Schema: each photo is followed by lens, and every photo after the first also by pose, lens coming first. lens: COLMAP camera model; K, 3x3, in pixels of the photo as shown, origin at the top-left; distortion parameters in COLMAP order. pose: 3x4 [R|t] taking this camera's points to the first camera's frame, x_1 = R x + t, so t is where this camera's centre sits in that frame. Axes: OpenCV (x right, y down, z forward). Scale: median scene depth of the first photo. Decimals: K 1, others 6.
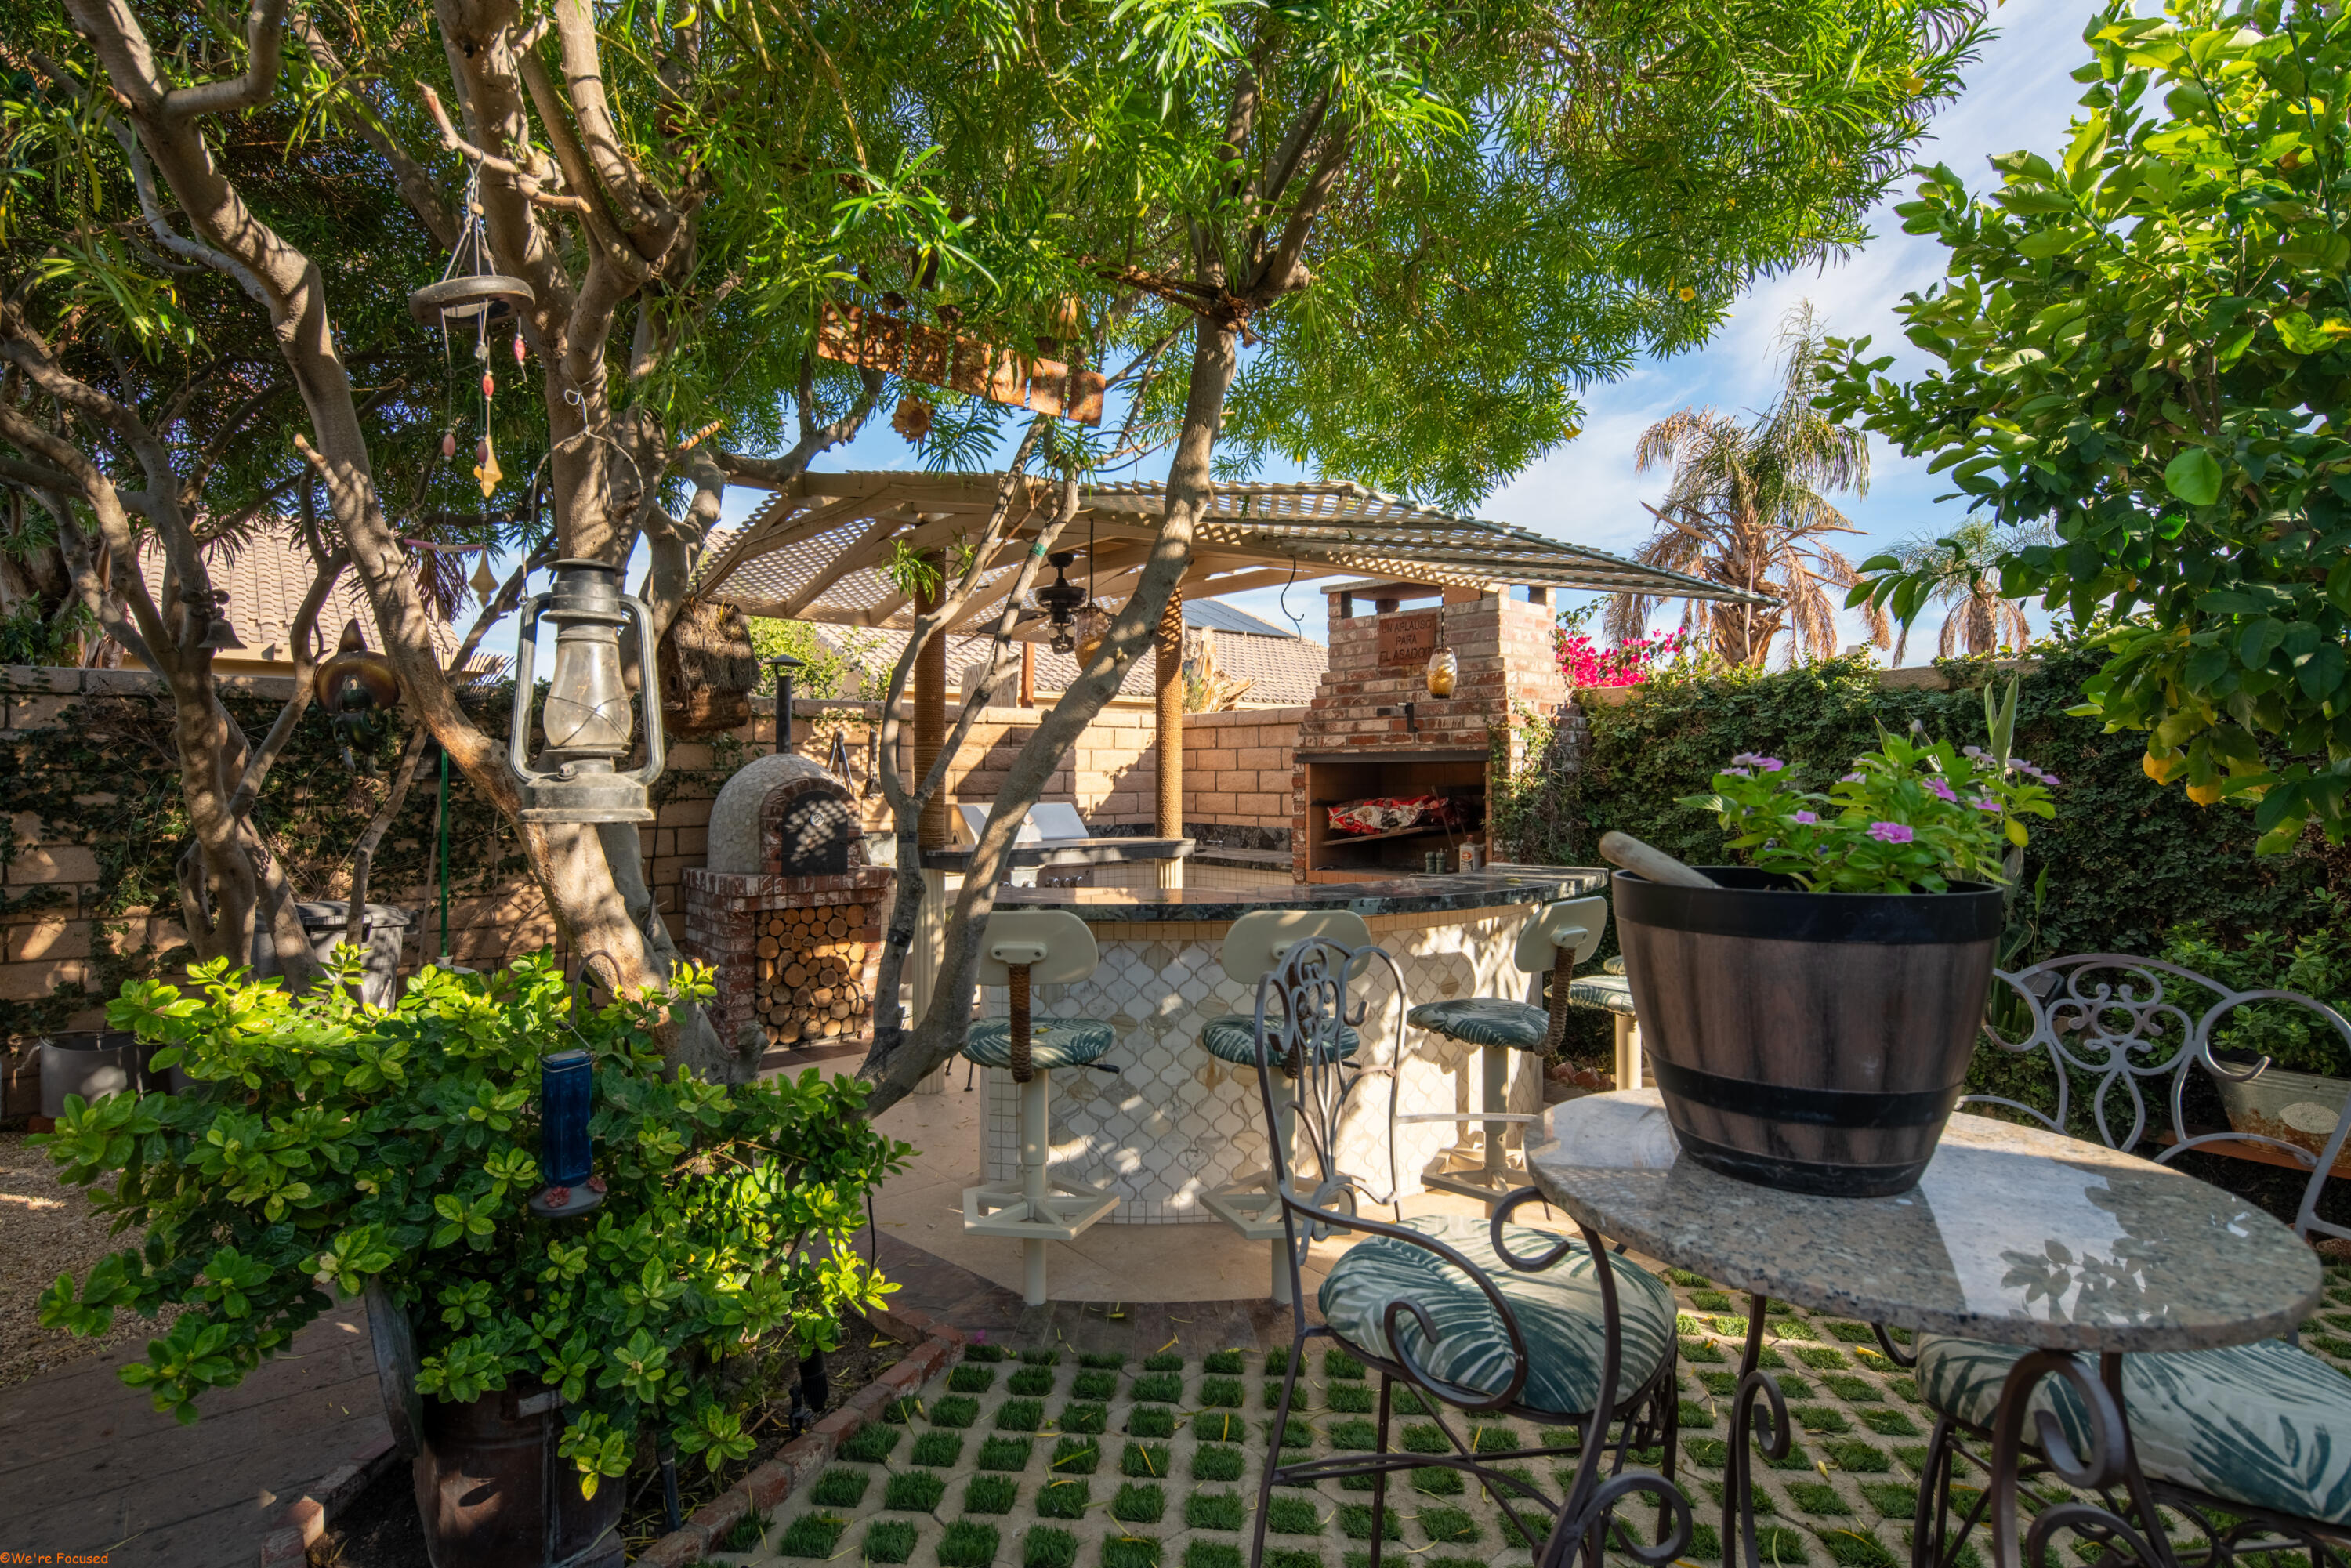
lens RADIAL K [[1123.0, 0, 1160.9], [0, 1123.0, 778.3], [0, 0, 1]] dist [-0.000319, -0.000512]
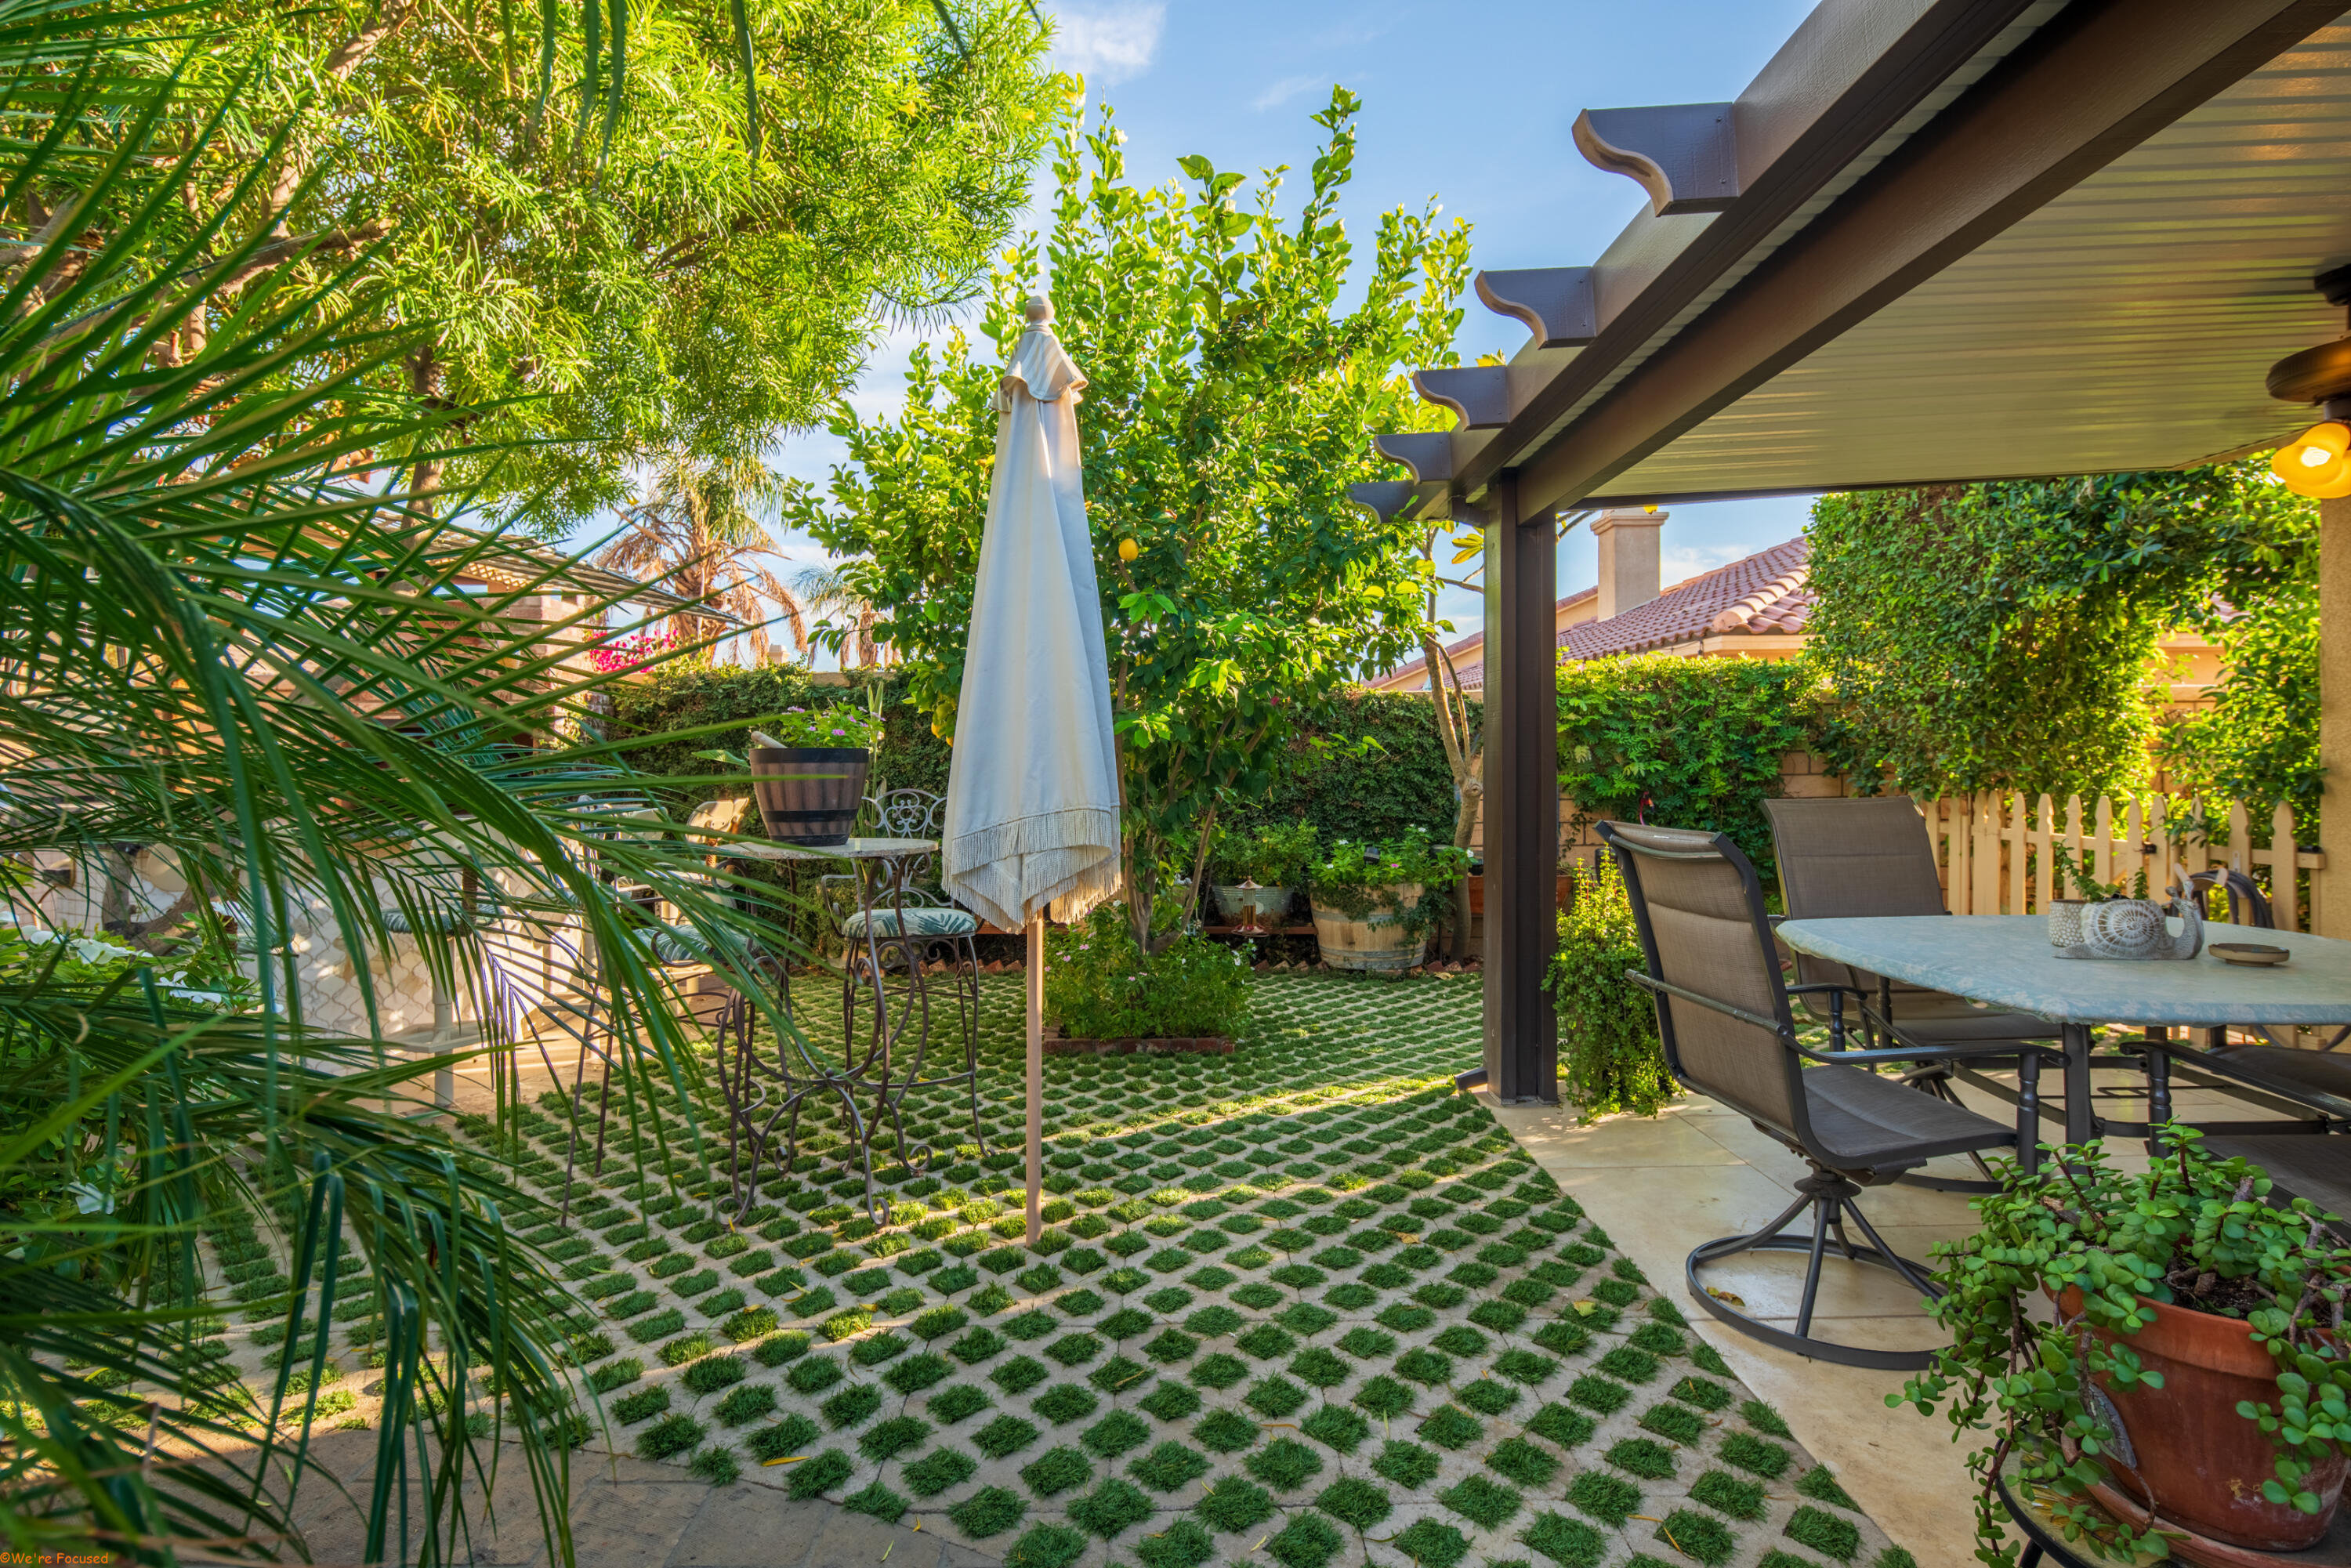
lens RADIAL K [[1123.0, 0, 1165.3], [0, 1123.0, 773.0], [0, 0, 1]] dist [-0.000319, -0.000512]
pose [[0.631687, -0.005205, 0.775206, -0.218076], [0.000760, 0.999981, 0.006095, 0.028067], [-0.775223, -0.003261, 0.631679, -0.305351]]
